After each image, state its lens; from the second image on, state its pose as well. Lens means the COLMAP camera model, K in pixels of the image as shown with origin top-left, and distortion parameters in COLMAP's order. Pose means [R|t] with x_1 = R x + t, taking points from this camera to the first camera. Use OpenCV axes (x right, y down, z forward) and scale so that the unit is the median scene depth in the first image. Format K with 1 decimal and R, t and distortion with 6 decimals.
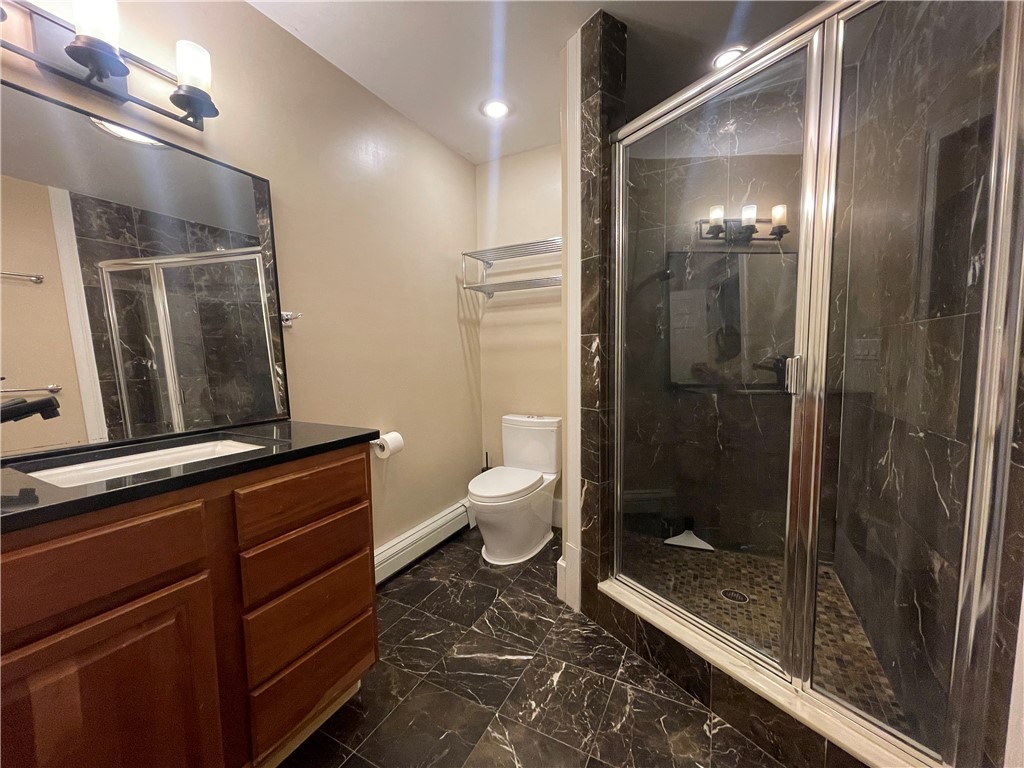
lens RADIAL K [[410.8, 0, 509.9], [0, 410.8, 389.5], [0, 0, 1]] dist [0.000181, 0.000291]
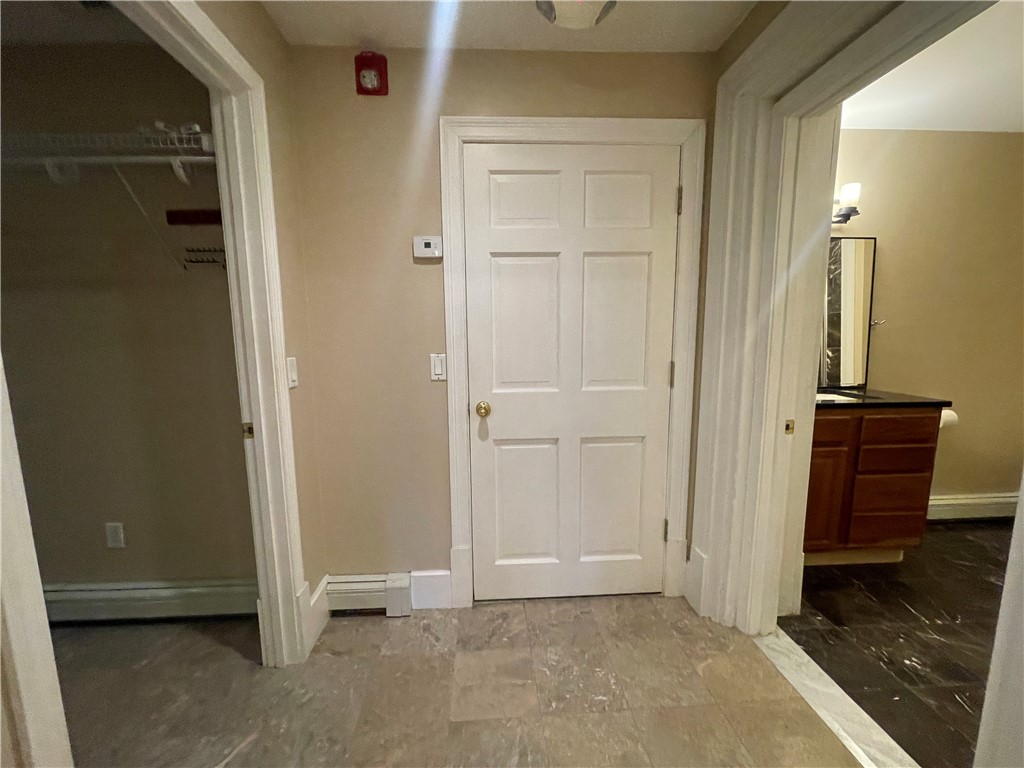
lens RADIAL K [[410.8, 0, 509.9], [0, 410.8, 389.5], [0, 0, 1]] dist [0.000181, 0.000291]
pose [[0.516642, 0.129145, -0.846406, 0.157830], [-0.075381, 0.991581, 0.105284, 0.021436], [0.852877, 0.009409, 0.522027, -1.514199]]
